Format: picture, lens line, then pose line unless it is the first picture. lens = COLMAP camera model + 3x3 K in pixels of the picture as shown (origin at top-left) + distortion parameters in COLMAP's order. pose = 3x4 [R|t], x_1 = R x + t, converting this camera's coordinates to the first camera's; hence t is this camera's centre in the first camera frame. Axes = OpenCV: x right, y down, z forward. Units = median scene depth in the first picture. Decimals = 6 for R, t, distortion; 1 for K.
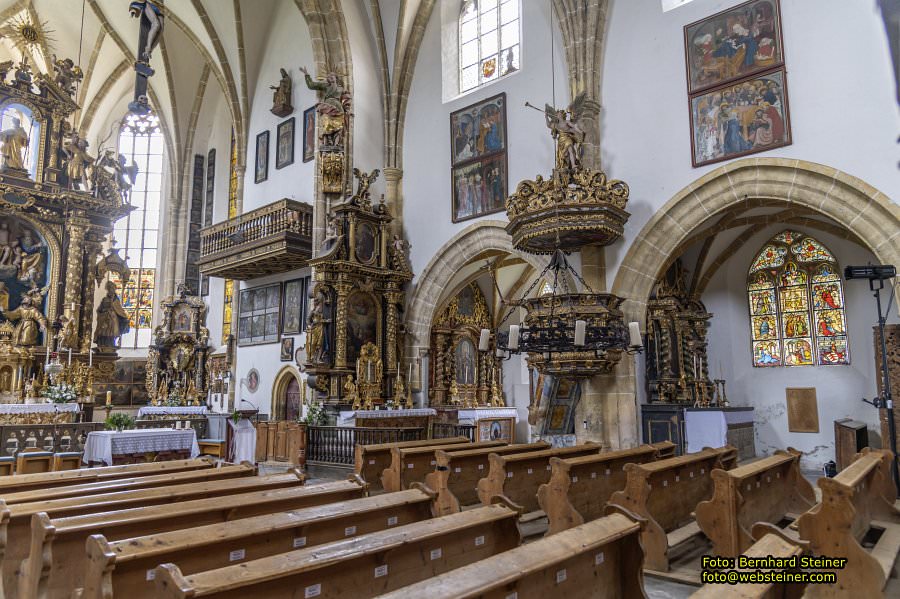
lens RADIAL K [[605.6, 0, 450.1], [0, 605.6, 310.5], [0, 0, 1]] dist [0.021439, -0.006157]
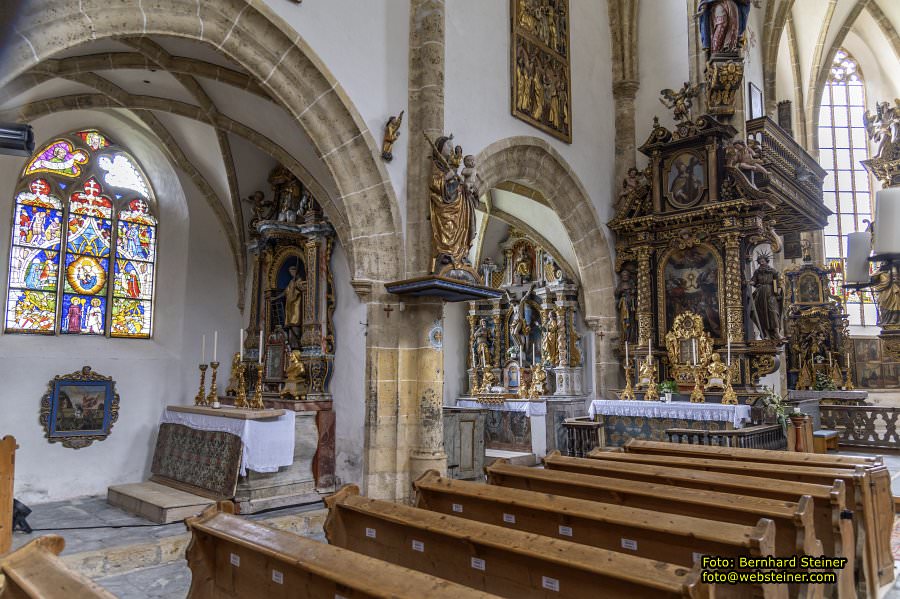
lens RADIAL K [[605.6, 0, 450.1], [0, 605.6, 310.5], [0, 0, 1]] dist [0.021439, -0.006157]
pose [[-0.045860, -0.104096, -0.993509, 0.162804], [0.138134, 0.984341, -0.109511, 0.024461], [0.989351, -0.142260, -0.030763, 0.194231]]
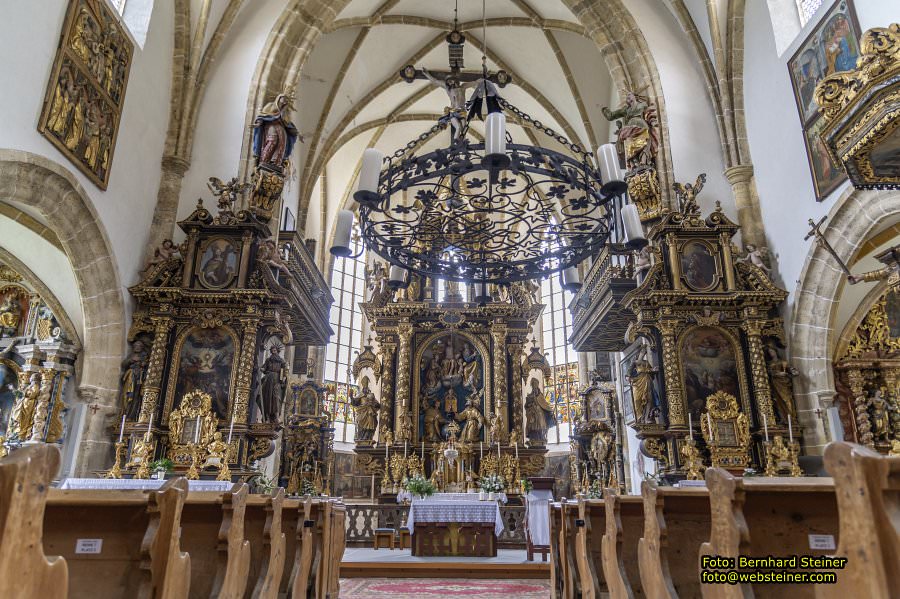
lens RADIAL K [[616.0, 0, 447.4], [0, 616.0, 312.1], [0, 0, 1]] dist [0.018196, -0.005915]
pose [[0.653119, -0.227748, -0.722195, 0.164033], [0.093079, 0.970614, -0.221912, 0.072369], [0.751513, 0.077714, 0.655125, 0.191124]]
